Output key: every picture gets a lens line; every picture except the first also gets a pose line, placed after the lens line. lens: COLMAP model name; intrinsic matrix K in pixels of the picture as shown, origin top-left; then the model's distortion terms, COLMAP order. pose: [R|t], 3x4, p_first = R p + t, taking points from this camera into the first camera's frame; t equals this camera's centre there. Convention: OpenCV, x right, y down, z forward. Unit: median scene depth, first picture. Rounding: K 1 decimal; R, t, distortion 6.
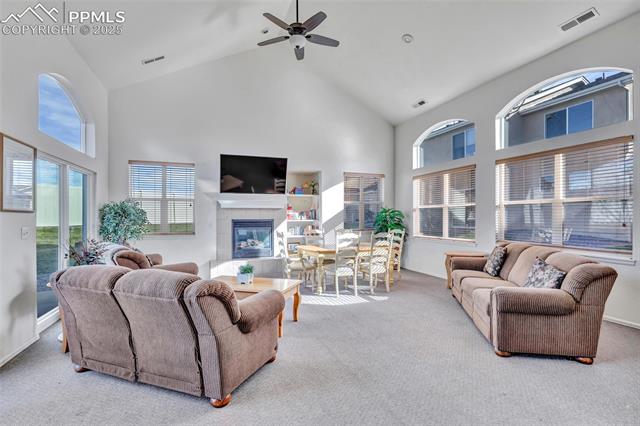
lens RADIAL K [[299.8, 0, 320.0], [0, 299.8, 213.0], [0, 0, 1]] dist [-0.004300, -0.000385]
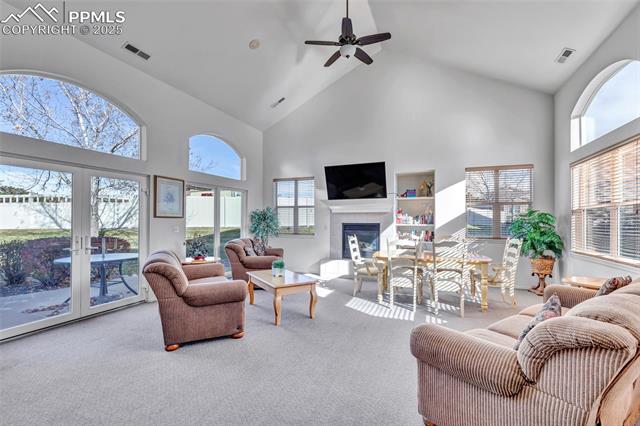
lens RADIAL K [[292.6, 0, 320.0], [0, 292.6, 213.0], [0, 0, 1]] dist [0.001880, 0.000410]
pose [[0.734790, -0.012766, -0.678175, 0.402238], [0.005550, 0.999903, -0.012809, -0.002040], [0.678272, 0.005648, 0.734789, 0.148326]]
